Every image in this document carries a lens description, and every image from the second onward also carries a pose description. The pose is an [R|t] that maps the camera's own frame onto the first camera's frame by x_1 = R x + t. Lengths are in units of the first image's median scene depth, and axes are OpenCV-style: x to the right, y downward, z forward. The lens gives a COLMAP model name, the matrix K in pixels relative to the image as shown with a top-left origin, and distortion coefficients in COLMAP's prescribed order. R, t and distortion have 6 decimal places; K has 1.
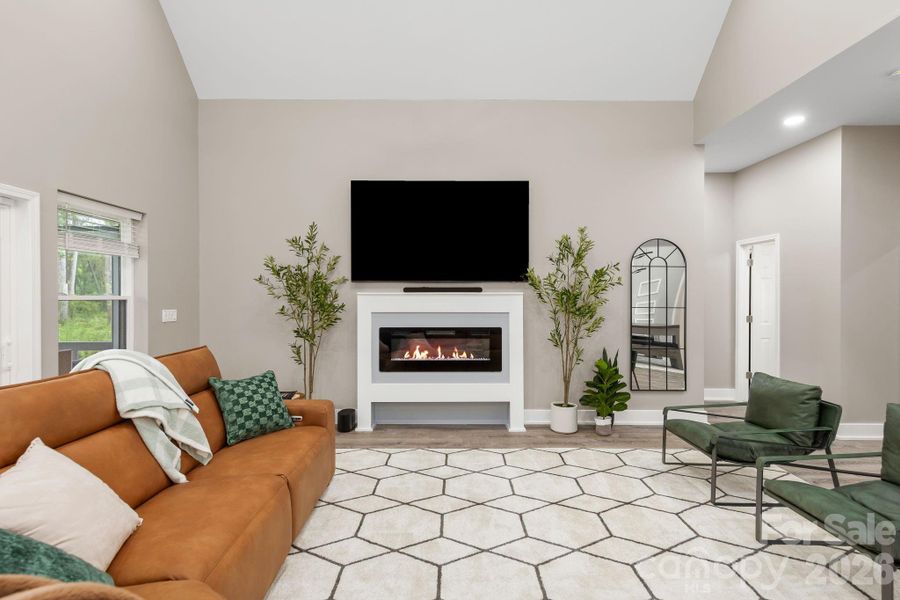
lens RADIAL K [[430.1, 0, 450.4], [0, 430.1, 299.5], [0, 0, 1]] dist [0.002678, 0.000191]
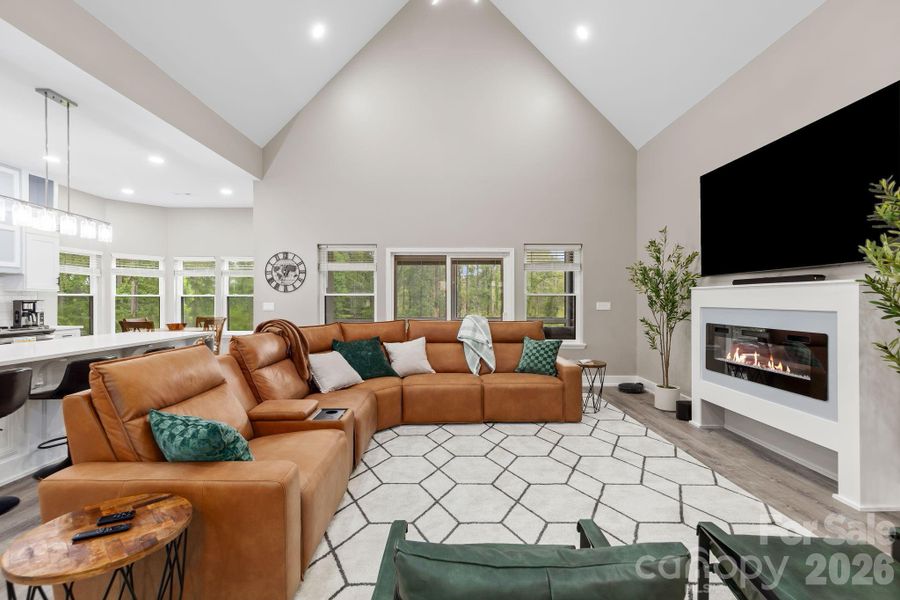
lens RADIAL K [[397.6, 0, 451.3], [0, 397.6, 299.9], [0, 0, 1]] dist [0.007267, -0.001266]
pose [[0.009590, 0.001309, -0.999953, 0.718126], [-0.006053, 0.999981, 0.001251, 0.015544], [0.999936, 0.006041, 0.009598, 0.420416]]
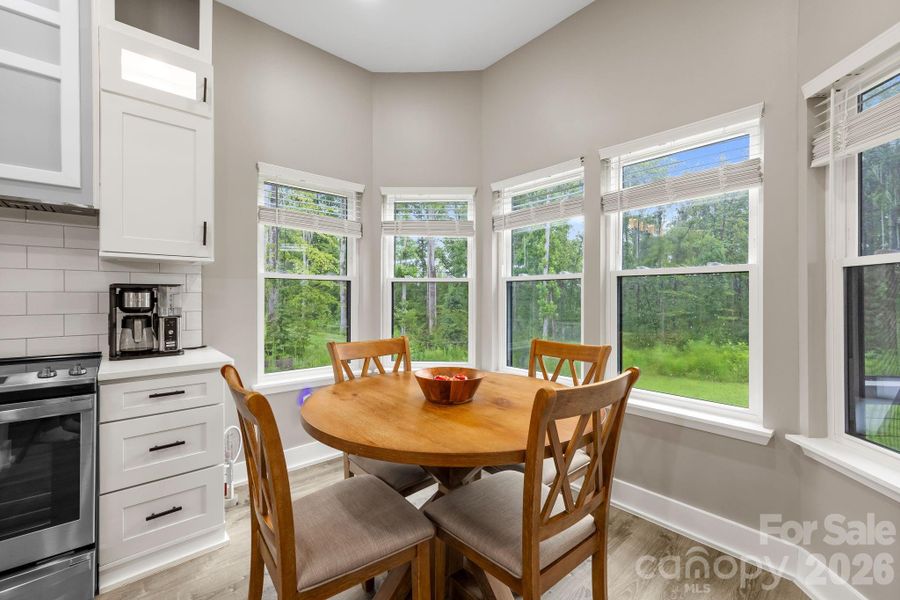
lens RADIAL K [[387.1, 0, 453.6], [0, 387.1, 296.9], [0, 0, 1]] dist [0.011179, -0.002908]
pose [[-0.743712, -0.003345, -0.668492, -0.507190], [-0.008039, 0.999960, 0.003940, 0.036460], [0.668452, 0.008304, -0.743709, -0.296412]]
